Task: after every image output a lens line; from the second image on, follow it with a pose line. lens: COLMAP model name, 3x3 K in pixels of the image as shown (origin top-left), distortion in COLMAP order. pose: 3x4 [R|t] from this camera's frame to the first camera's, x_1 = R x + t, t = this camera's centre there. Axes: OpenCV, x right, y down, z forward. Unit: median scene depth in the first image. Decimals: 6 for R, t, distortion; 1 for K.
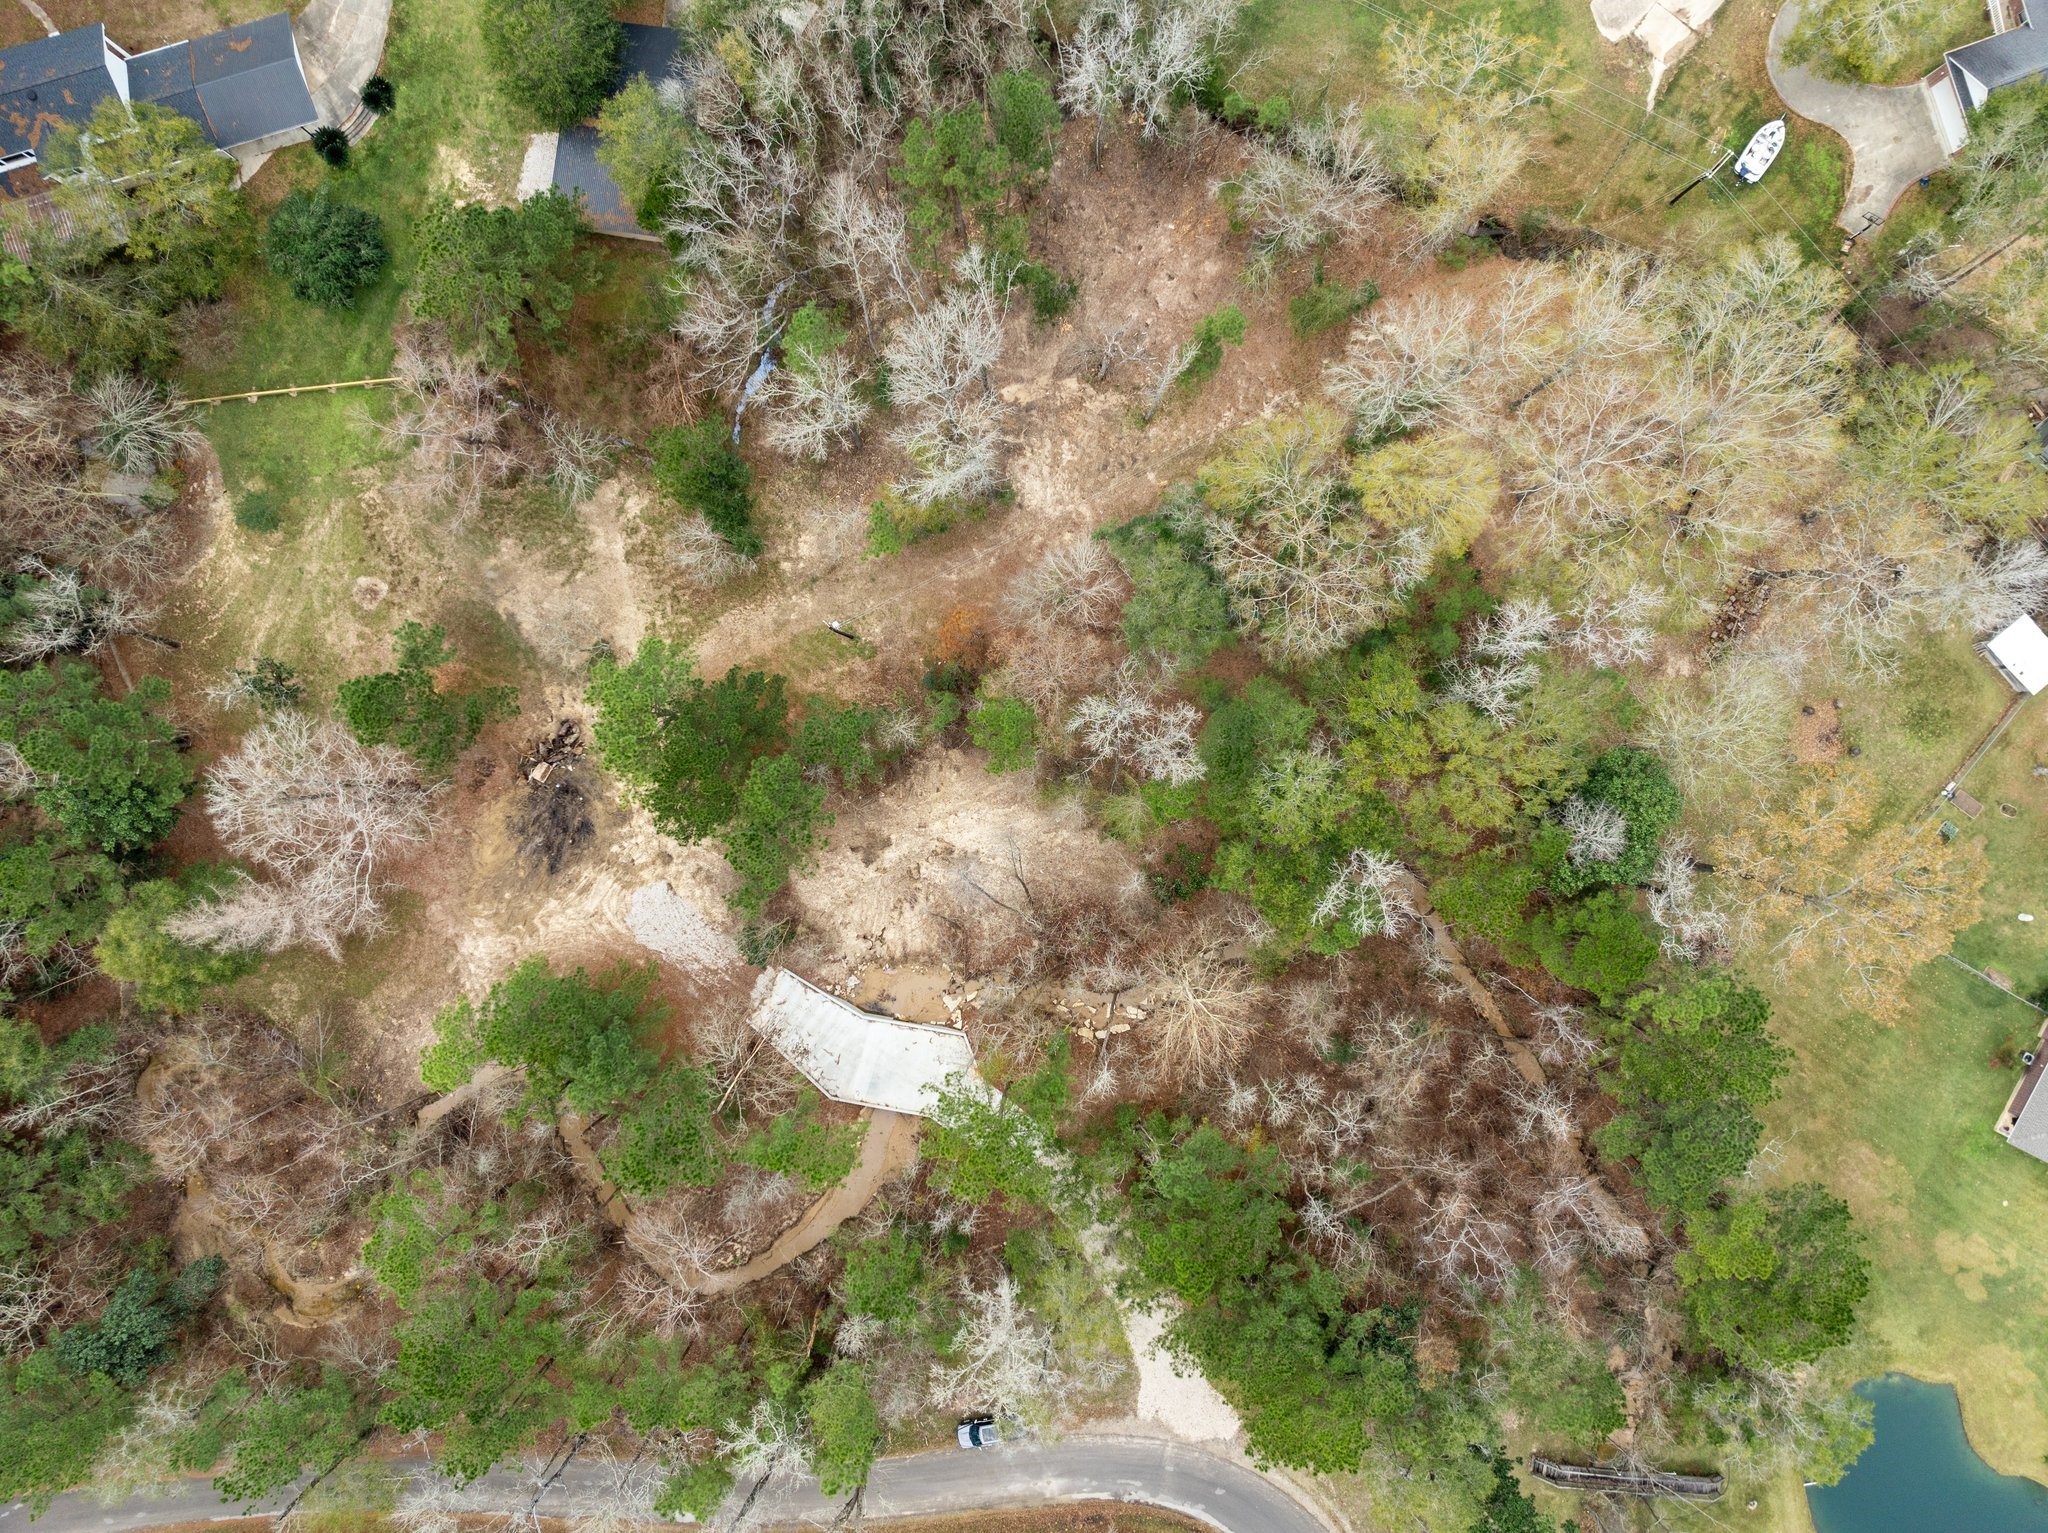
lens RADIAL K [[1446.8, 0, 1027.3], [0, 1446.8, 759.3], [0, 0, 1]] dist [-0.037707, 0.007127]
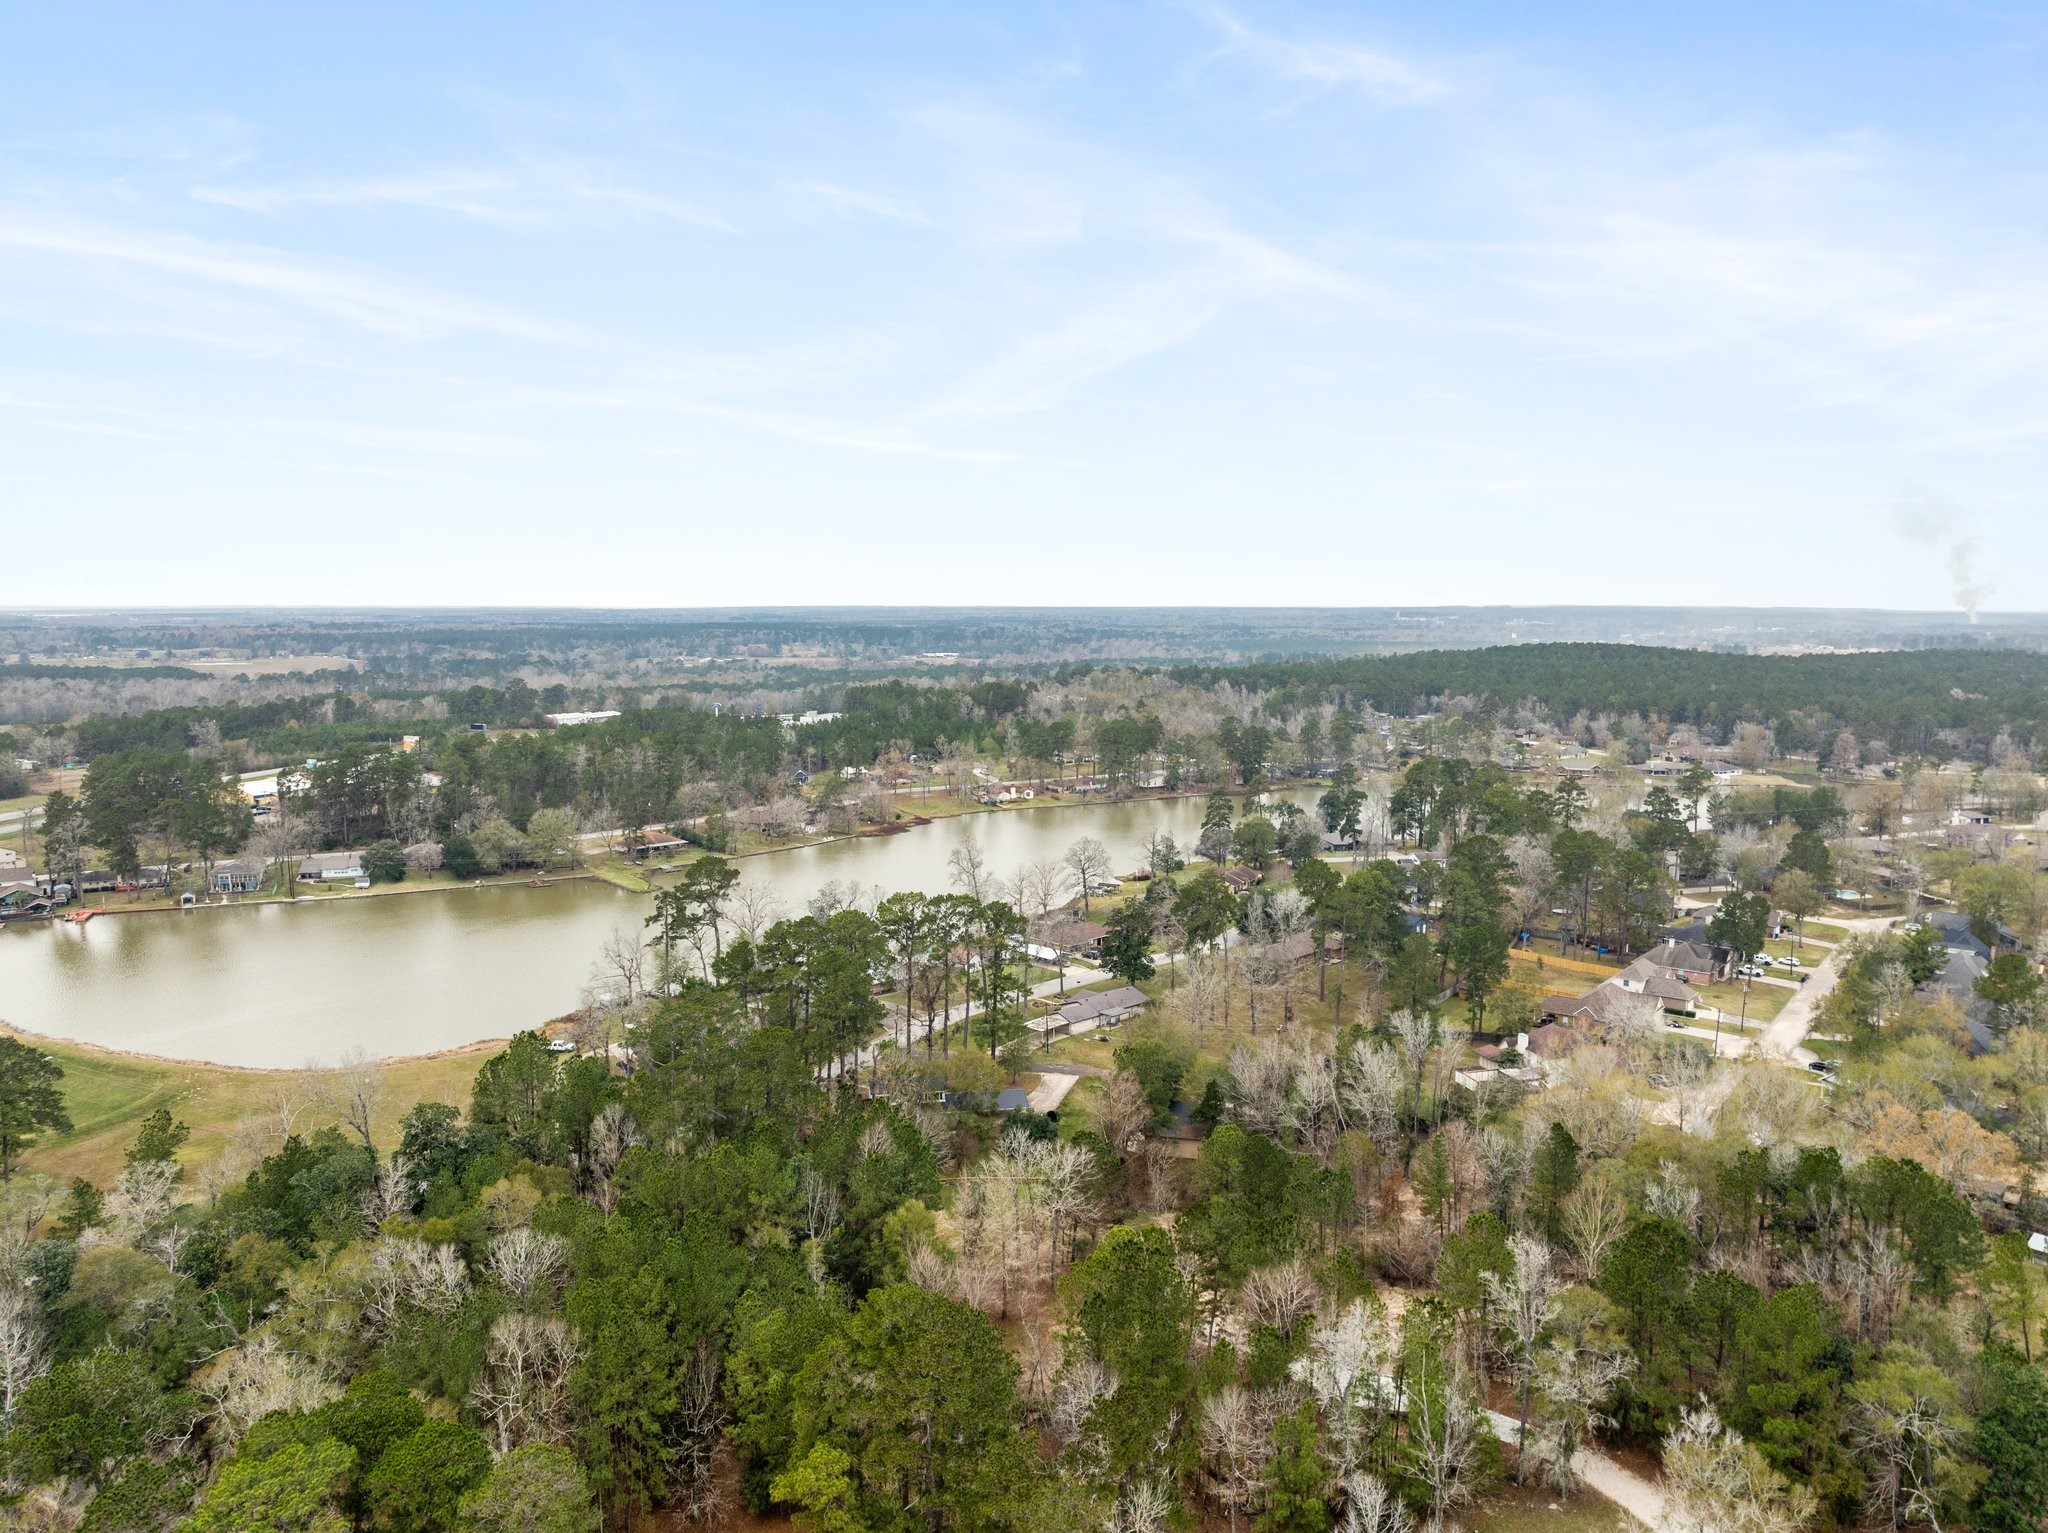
lens RADIAL K [[1446.8, 0, 1027.3], [0, 1446.8, 759.3], [0, 0, 1]] dist [-0.037707, 0.007127]
pose [[0.997723, 0.019953, -0.064422, -0.359090], [-0.065930, 0.087510, -0.993979, 1.504786], [-0.014195, 0.995964, 0.088627, 0.301066]]
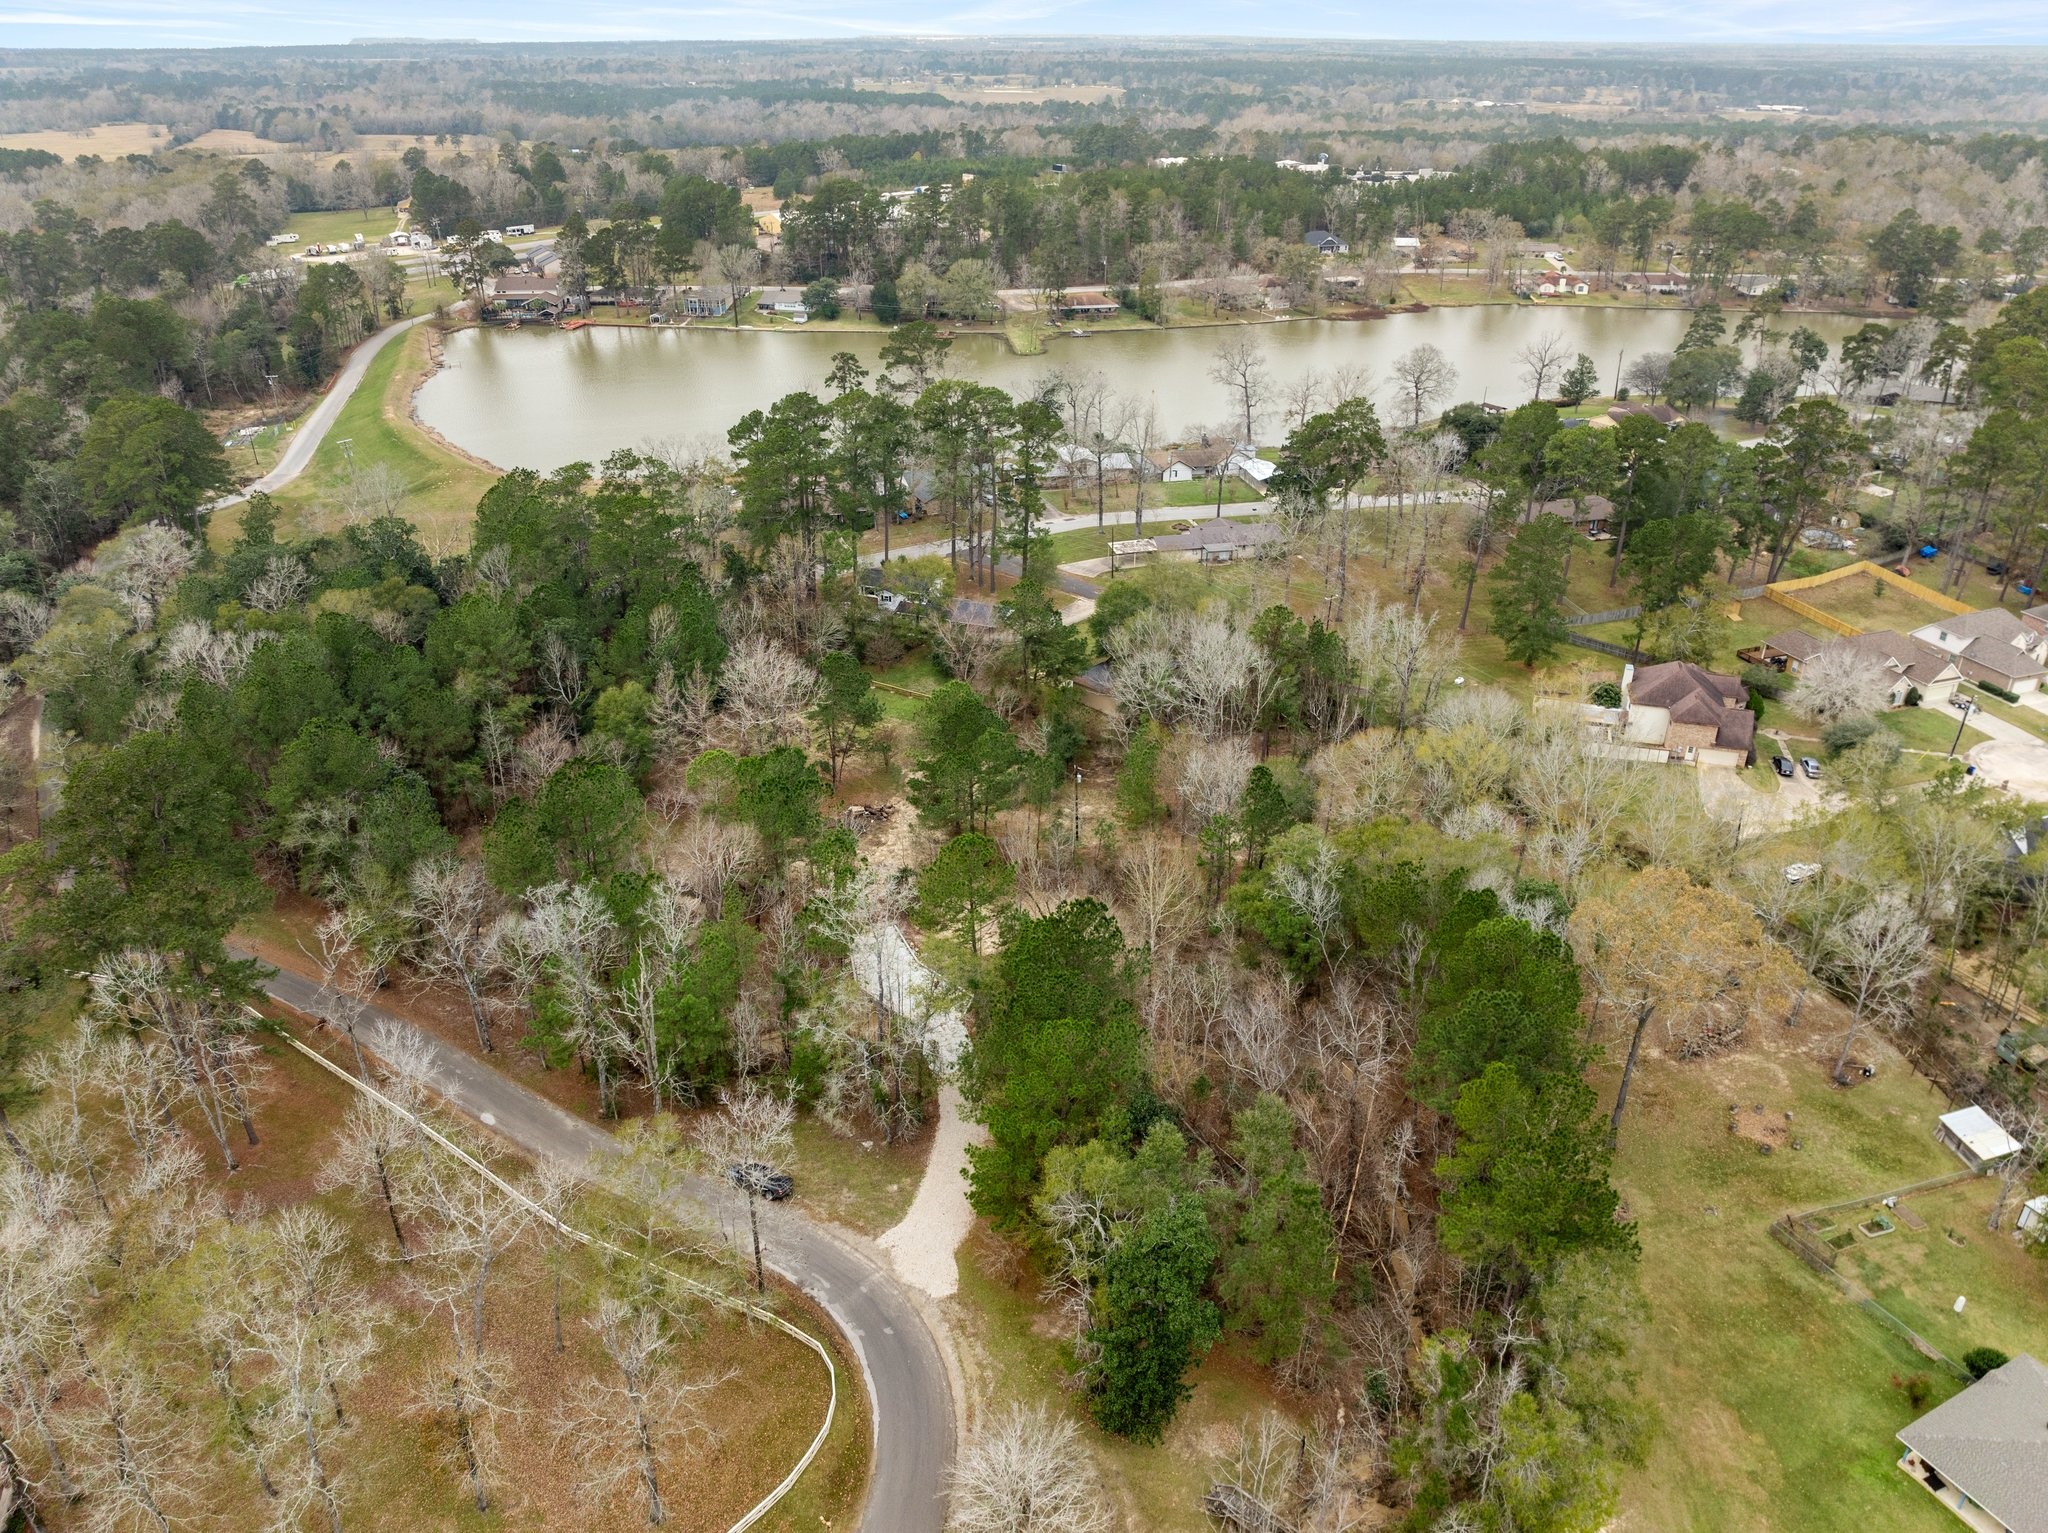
lens RADIAL K [[1446.8, 0, 1027.3], [0, 1446.8, 759.3], [0, 0, 1]] dist [-0.037707, 0.007127]
pose [[0.817312, 0.275627, -0.505994, 0.556075], [-0.575640, 0.352078, -0.738024, 1.002885], [-0.025270, 0.894467, 0.446419, 0.265033]]
